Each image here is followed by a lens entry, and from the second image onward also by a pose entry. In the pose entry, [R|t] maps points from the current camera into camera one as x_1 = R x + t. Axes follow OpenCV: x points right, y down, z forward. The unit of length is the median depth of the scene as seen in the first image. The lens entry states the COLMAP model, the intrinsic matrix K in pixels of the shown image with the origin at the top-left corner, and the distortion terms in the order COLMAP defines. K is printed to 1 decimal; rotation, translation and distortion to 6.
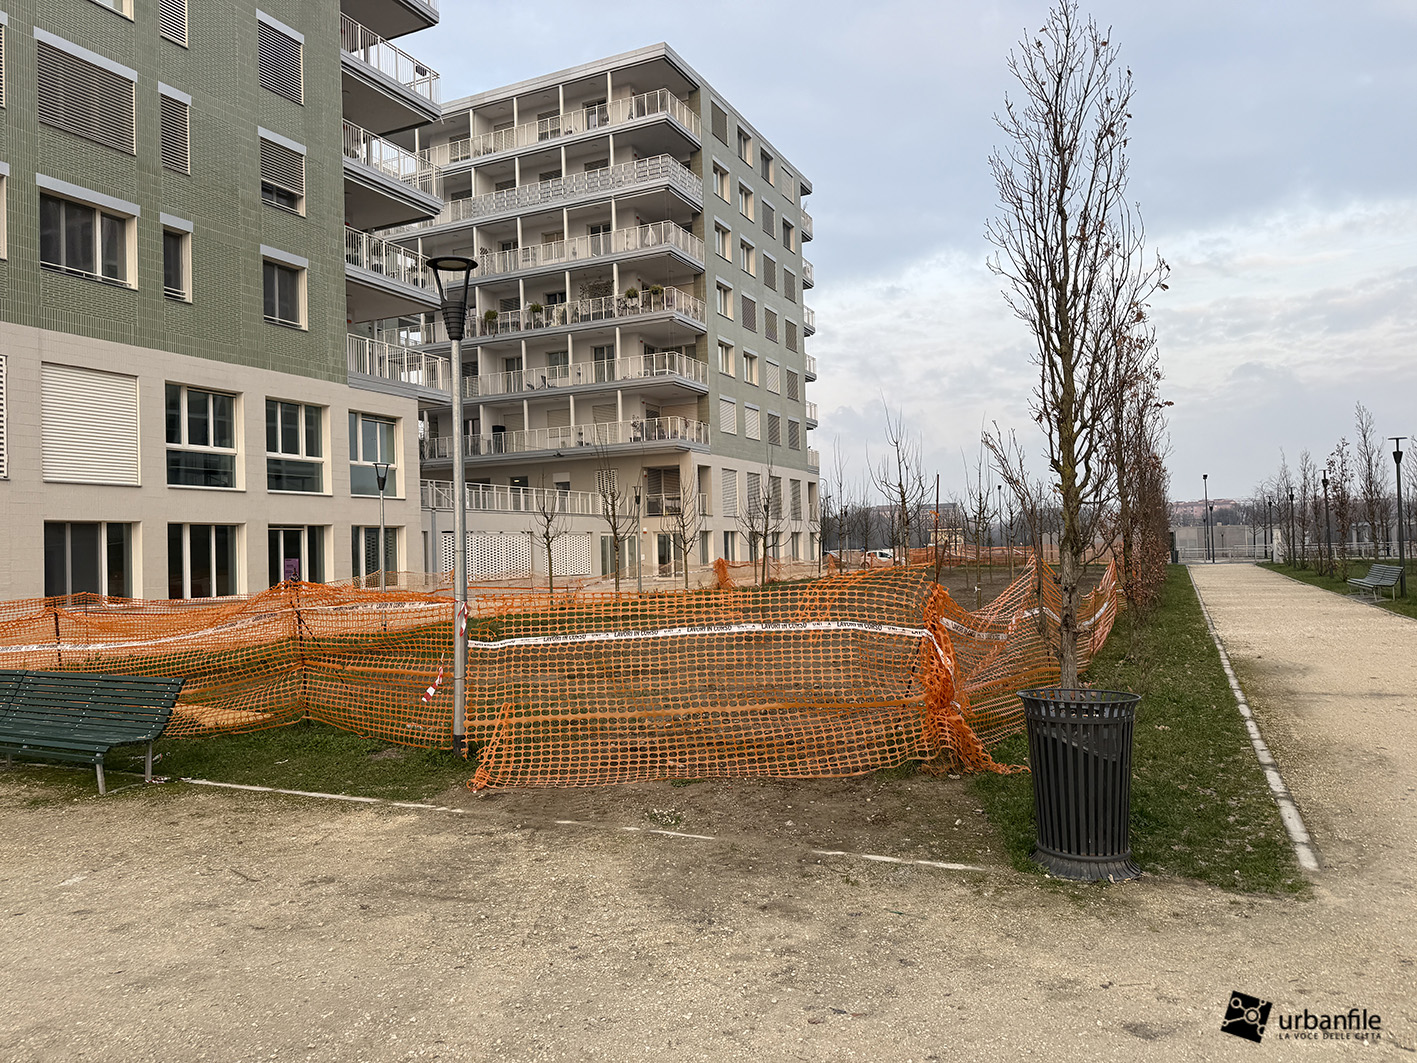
lens RADIAL K [[998.2, 0, 707.1], [0, 998.2, 559.3], [0, 0, 1]] dist [0.005821, -0.000731]
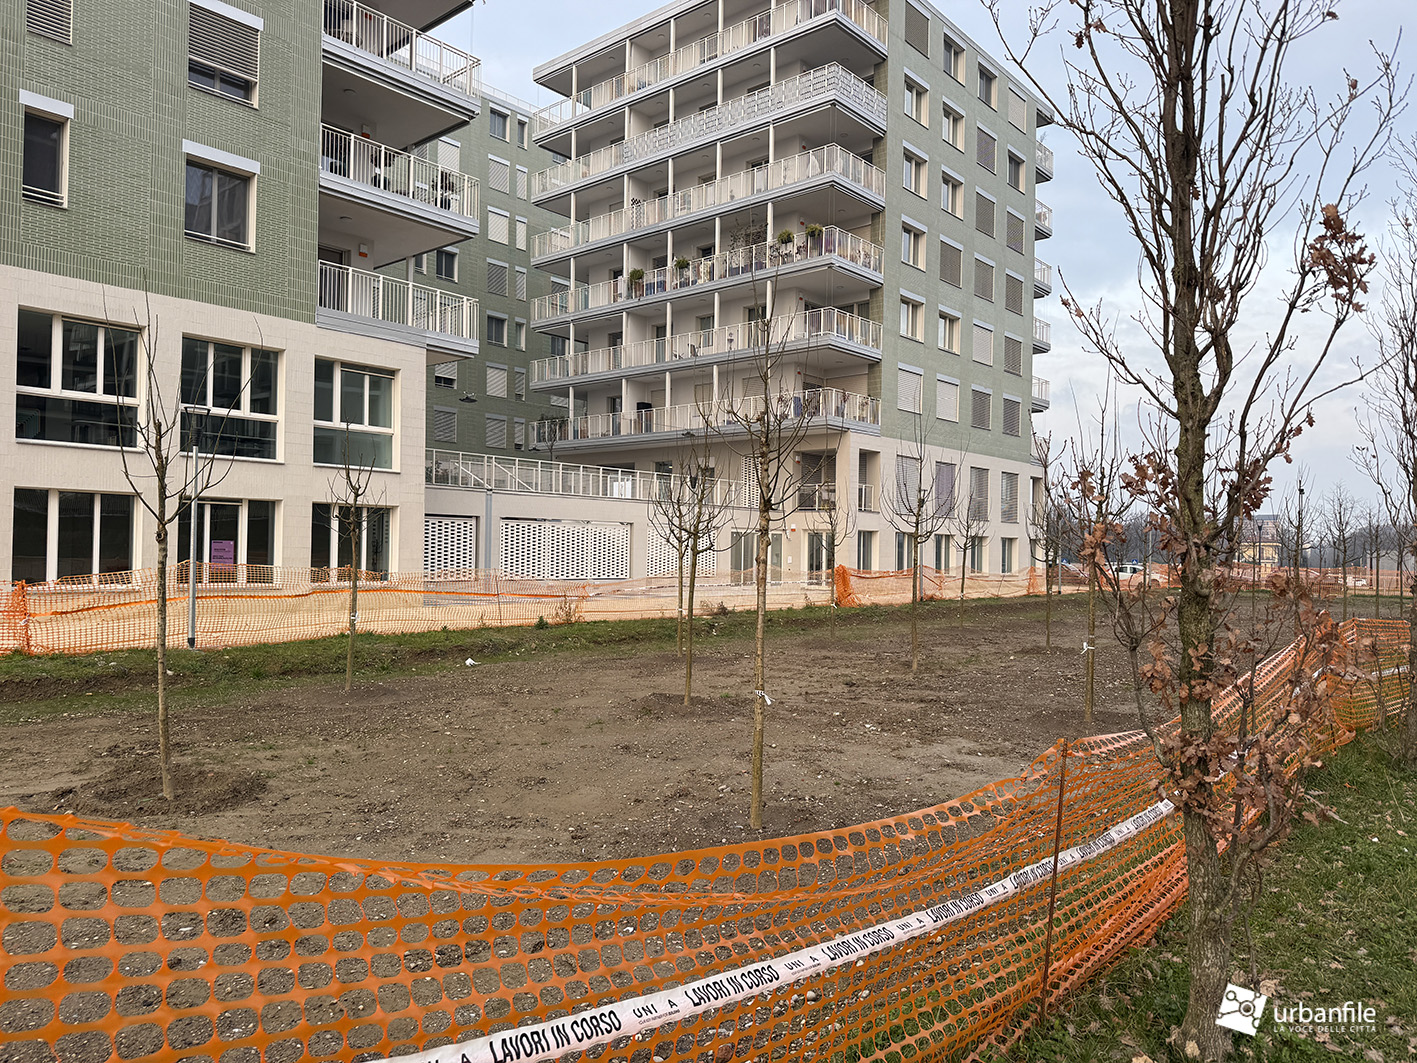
lens RADIAL K [[998.2, 0, 707.1], [0, 998.2, 559.3], [0, 0, 1]] dist [0.005821, -0.000731]
pose [[0.960663, 0.042682, -0.274418, 0.095230], [-0.043217, 0.999057, 0.004101, -0.003410], [0.274334, 0.007920, 0.961602, 0.191525]]
